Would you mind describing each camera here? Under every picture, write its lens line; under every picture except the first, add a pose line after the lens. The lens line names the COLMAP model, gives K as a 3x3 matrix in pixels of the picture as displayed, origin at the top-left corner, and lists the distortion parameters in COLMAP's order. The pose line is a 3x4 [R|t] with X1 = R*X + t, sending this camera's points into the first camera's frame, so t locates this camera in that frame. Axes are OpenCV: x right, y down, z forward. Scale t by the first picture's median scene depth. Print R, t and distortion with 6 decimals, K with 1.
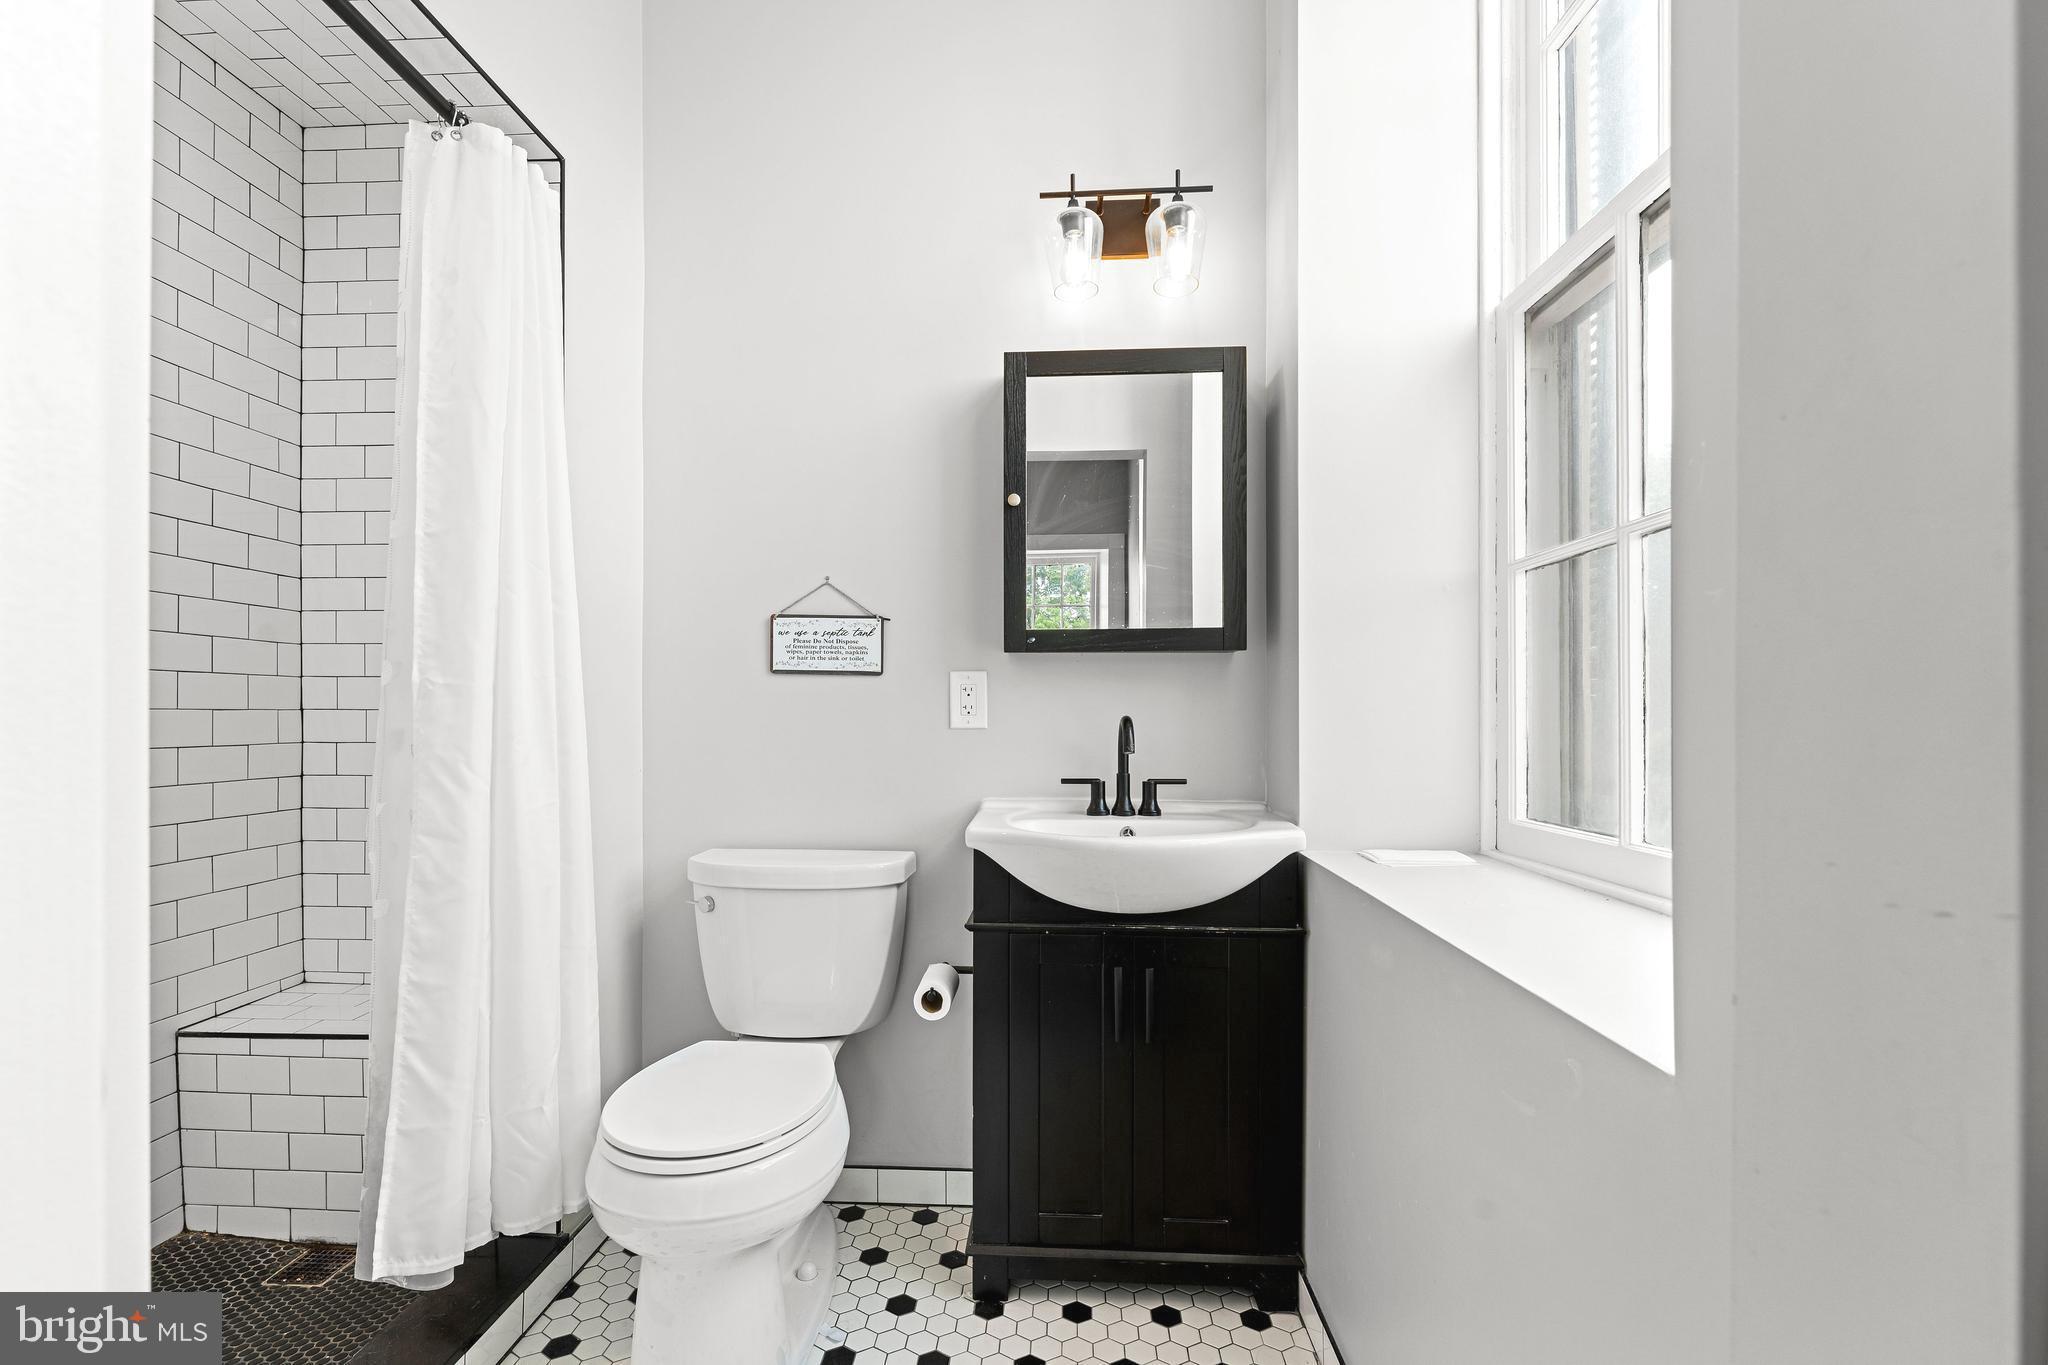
lens RADIAL K [[895.2, 0, 1022.3], [0, 895.2, 715.8], [0, 0, 1]] dist [-0.003054, 0.000100]
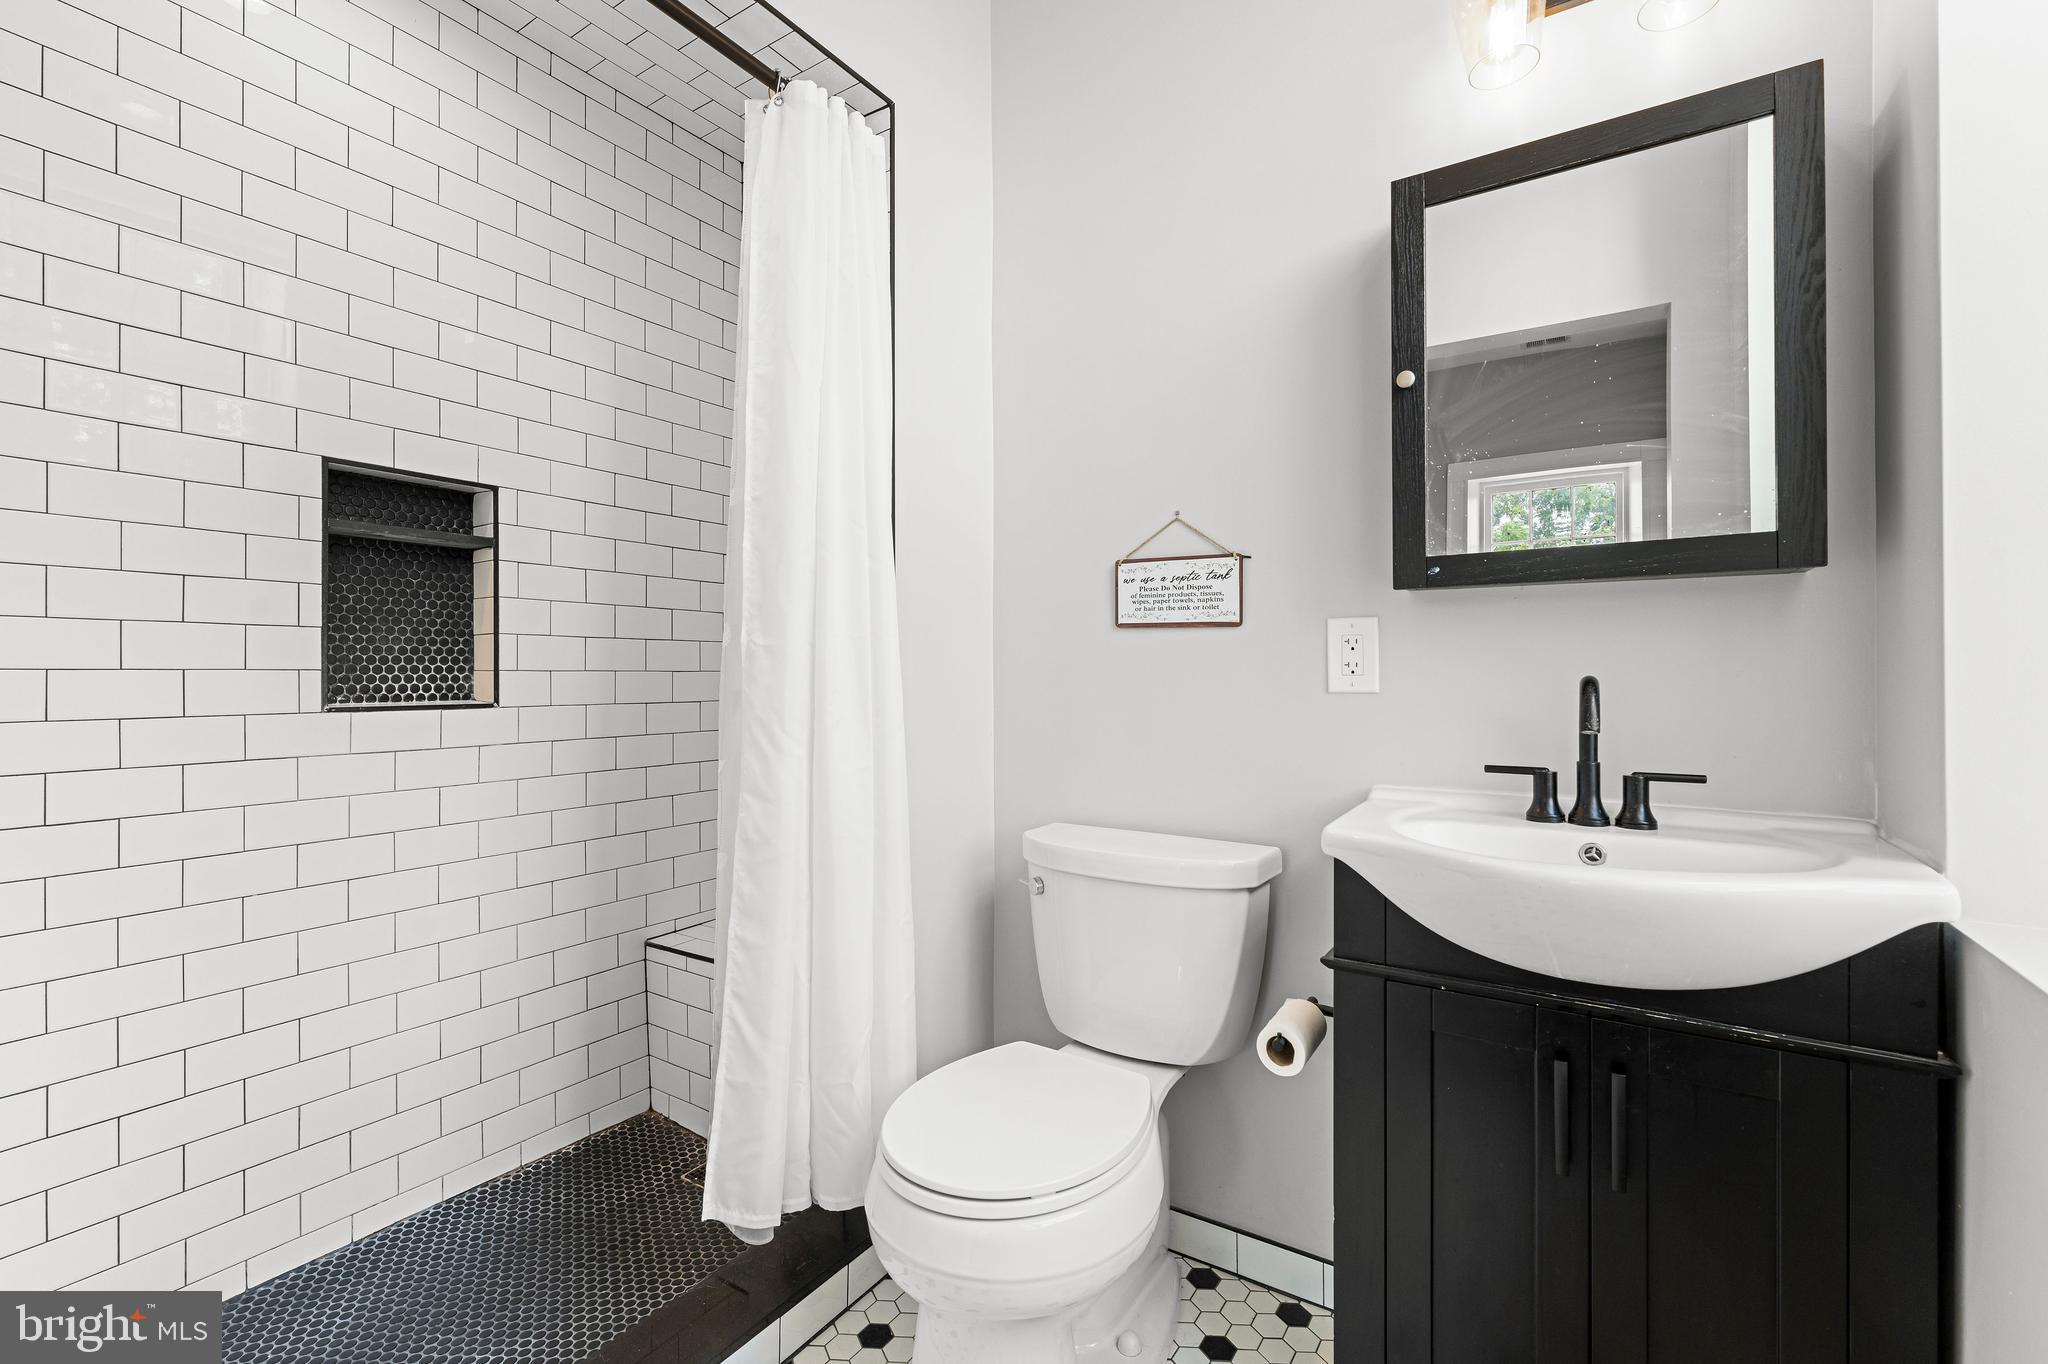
lens RADIAL K [[895.2, 0, 1018.5], [0, 895.2, 672.6], [0, 0, 1]] dist [-0.003054, 0.000100]
pose [[0.862177, -0.002676, -0.506600, 0.089725], [0.001107, 0.999994, -0.003399, -0.000724], [0.506606, 0.002370, 0.862175, 0.219497]]
